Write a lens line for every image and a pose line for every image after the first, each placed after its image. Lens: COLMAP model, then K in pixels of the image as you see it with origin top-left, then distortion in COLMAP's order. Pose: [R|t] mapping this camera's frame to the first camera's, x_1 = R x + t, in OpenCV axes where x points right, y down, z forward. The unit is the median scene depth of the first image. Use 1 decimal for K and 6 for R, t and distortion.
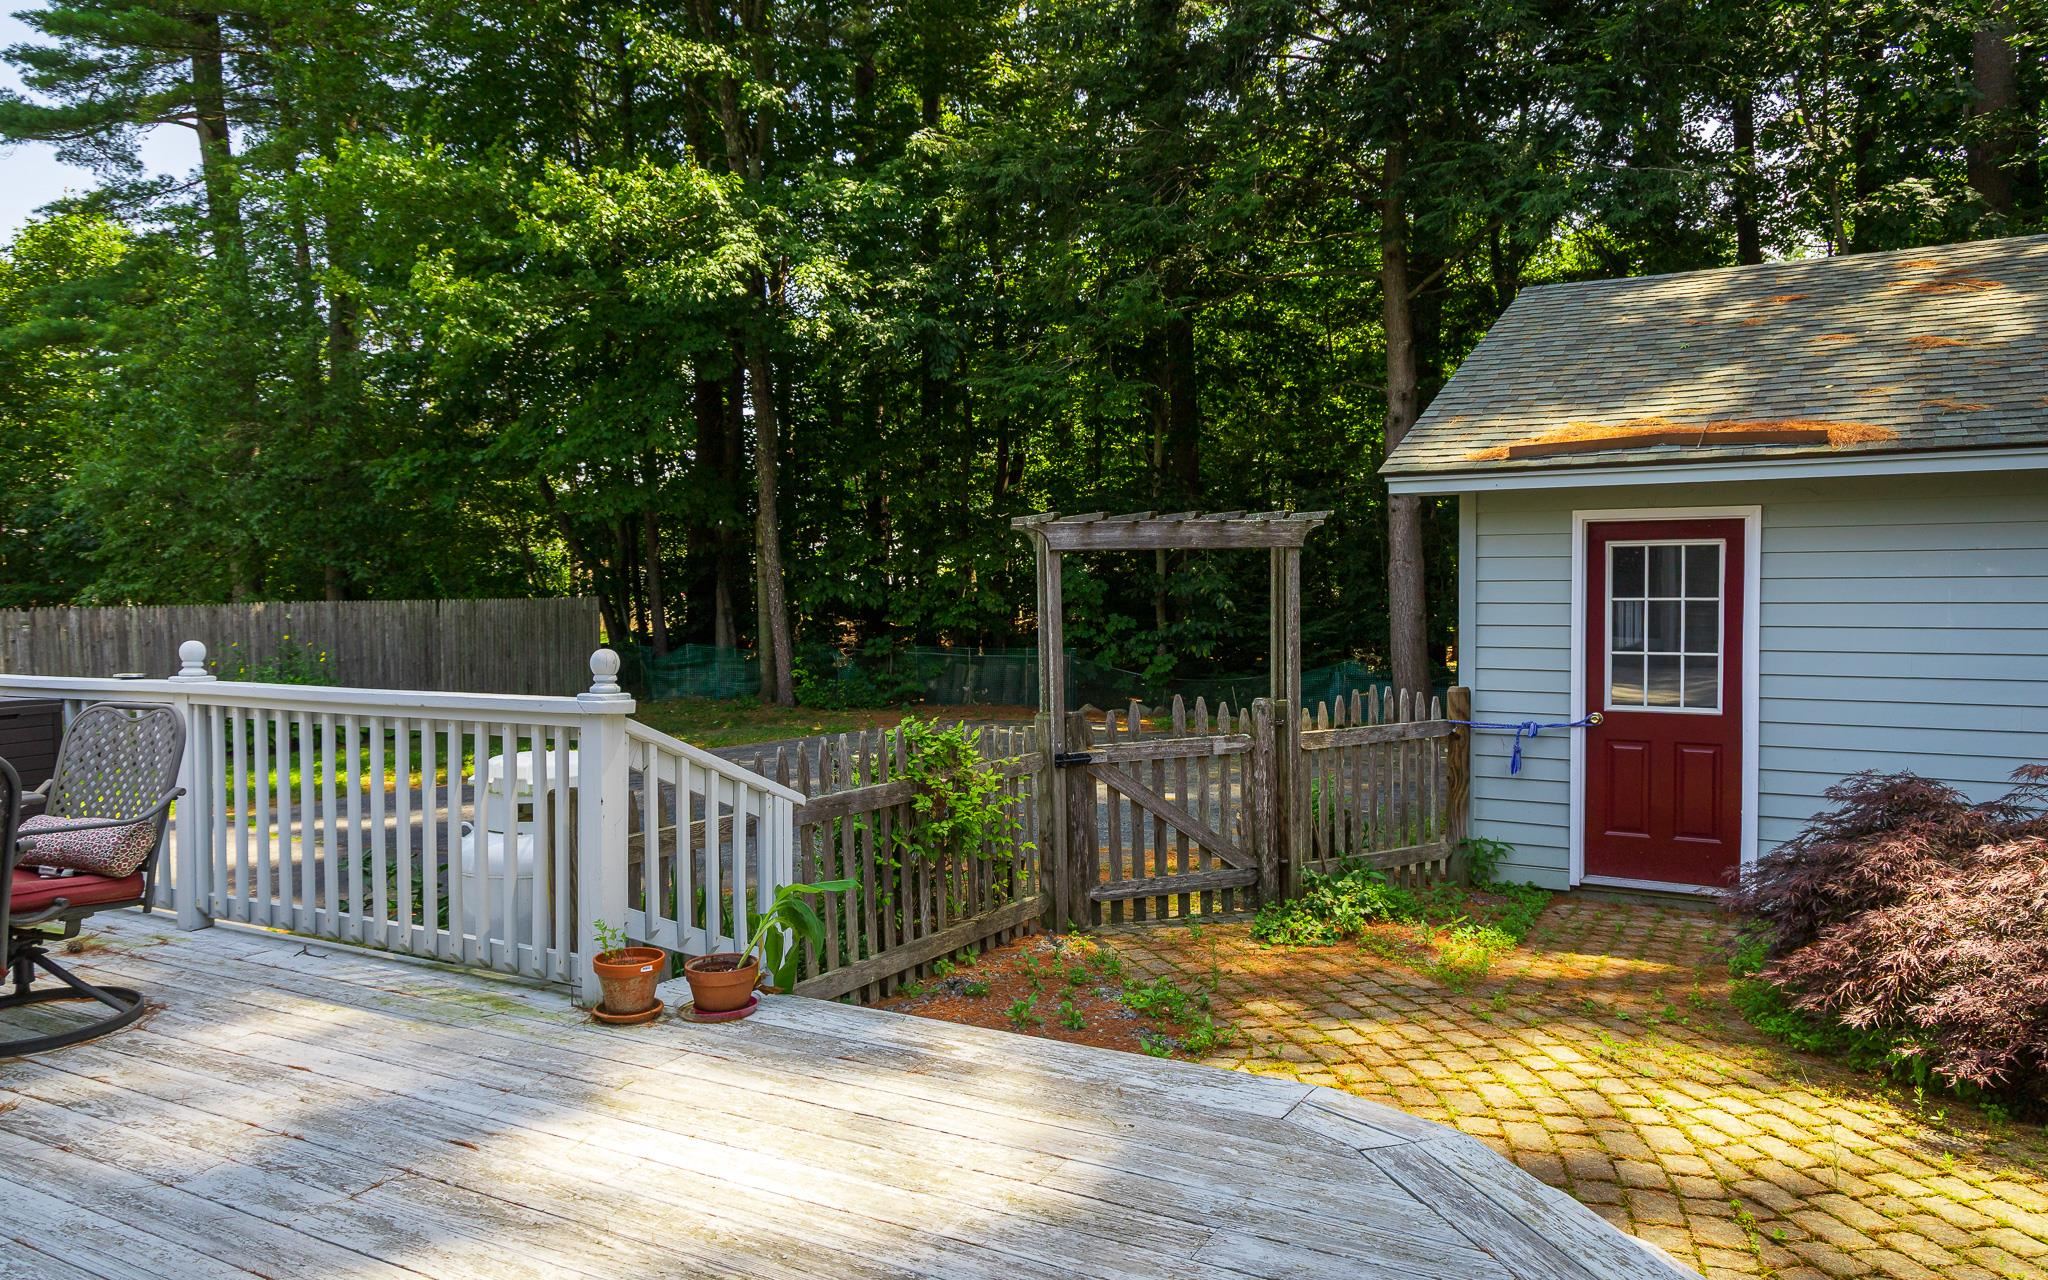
lens RADIAL K [[1423.4, 0, 1024.0], [0, 1423.4, 640.0], [0, 0, 1]] dist [0.002666, 0.000691]
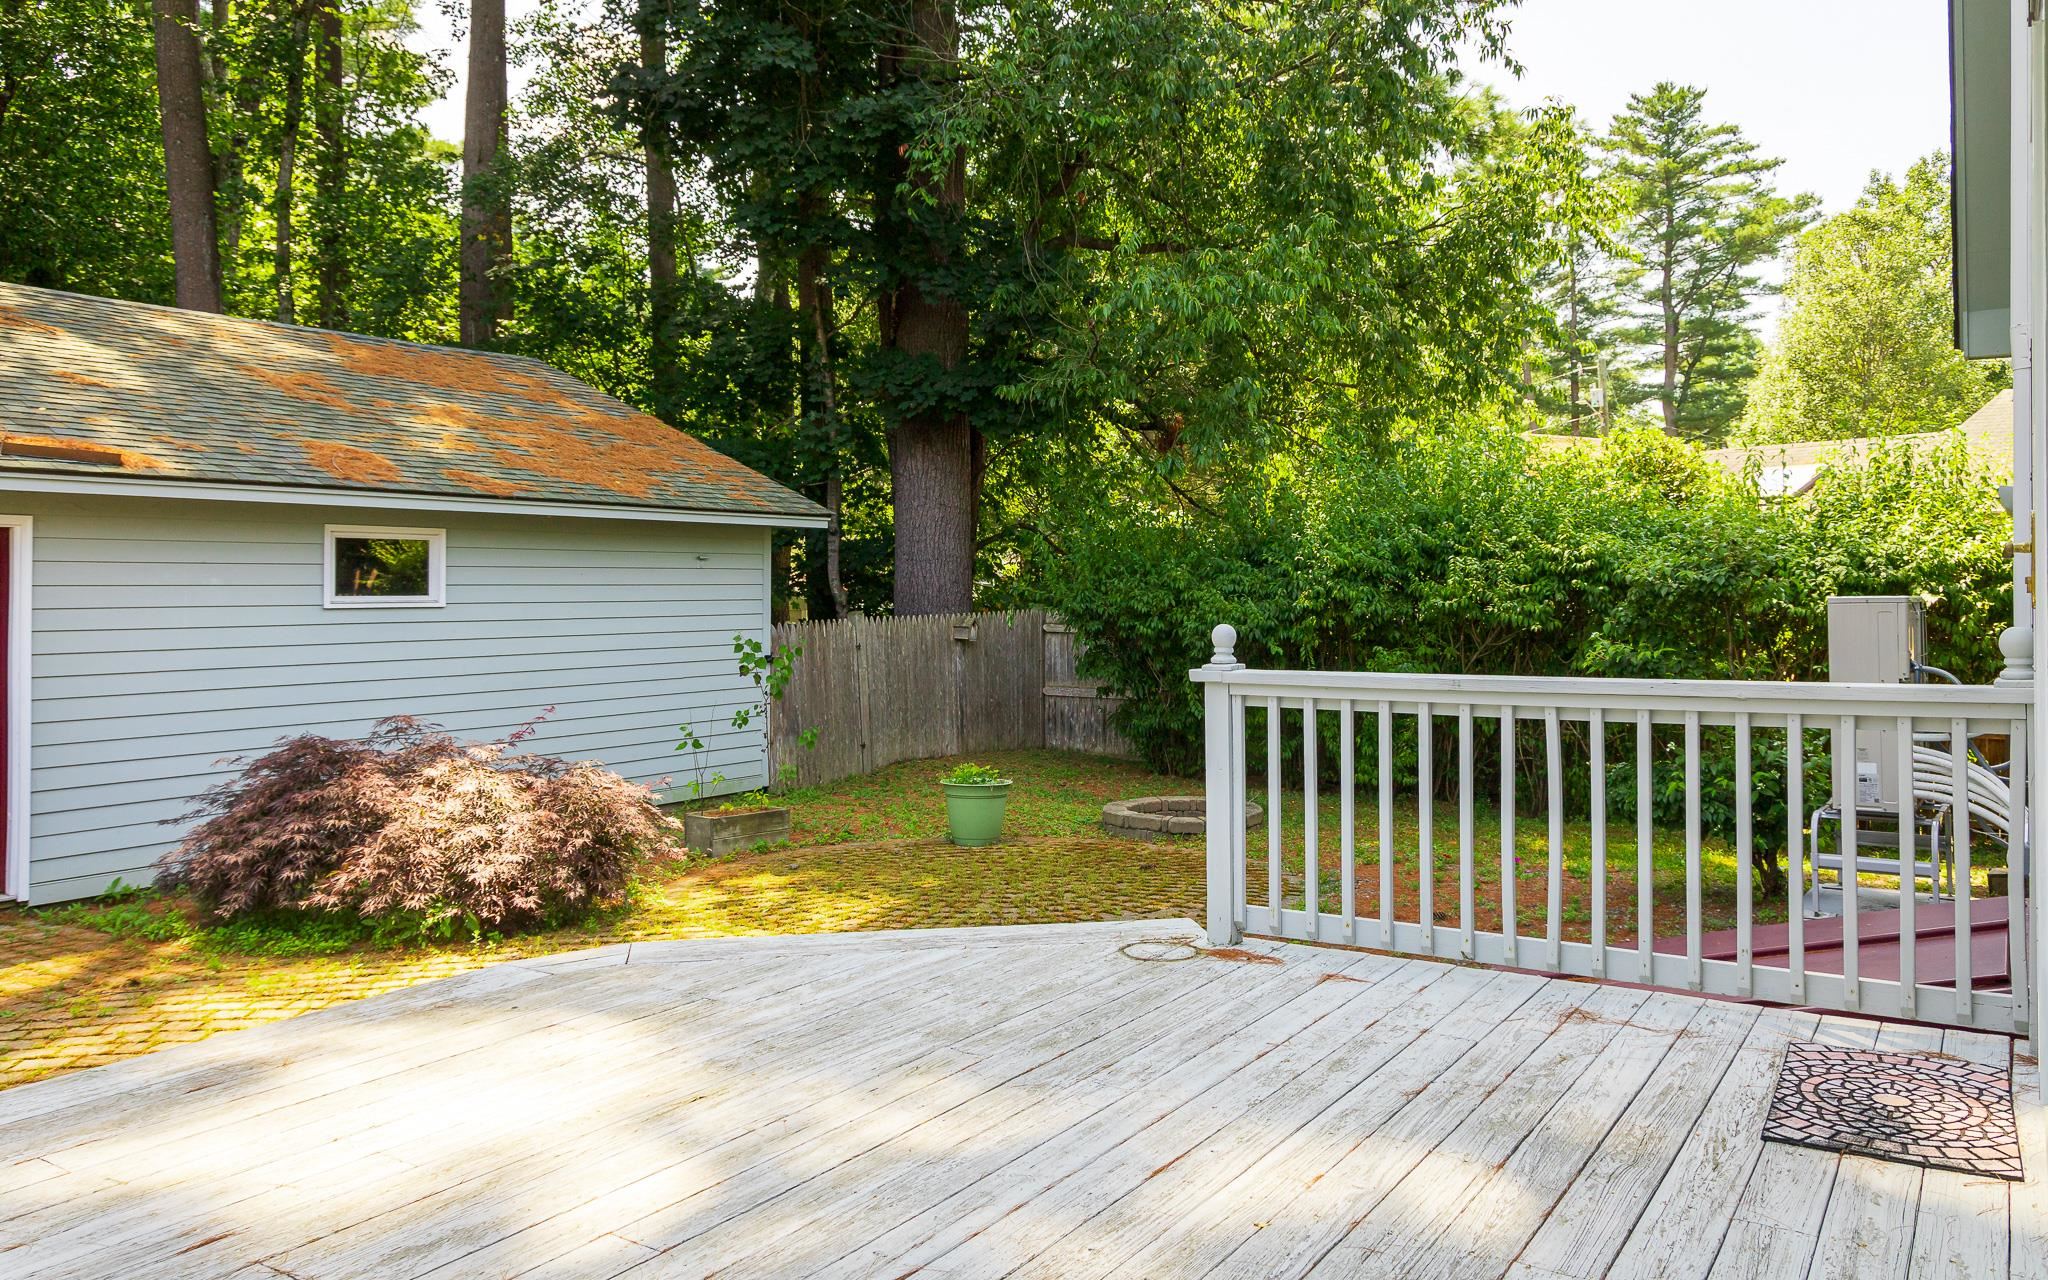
lens RADIAL K [[1423.4, 0, 1024.0], [0, 1423.4, 640.0], [0, 0, 1]] dist [0.002666, 0.000691]
pose [[0.092514, -0.030321, 0.995250, -1.018643], [0.039257, 0.998870, 0.026782, -0.002977], [-0.994937, 0.036592, 0.093600, 0.374316]]
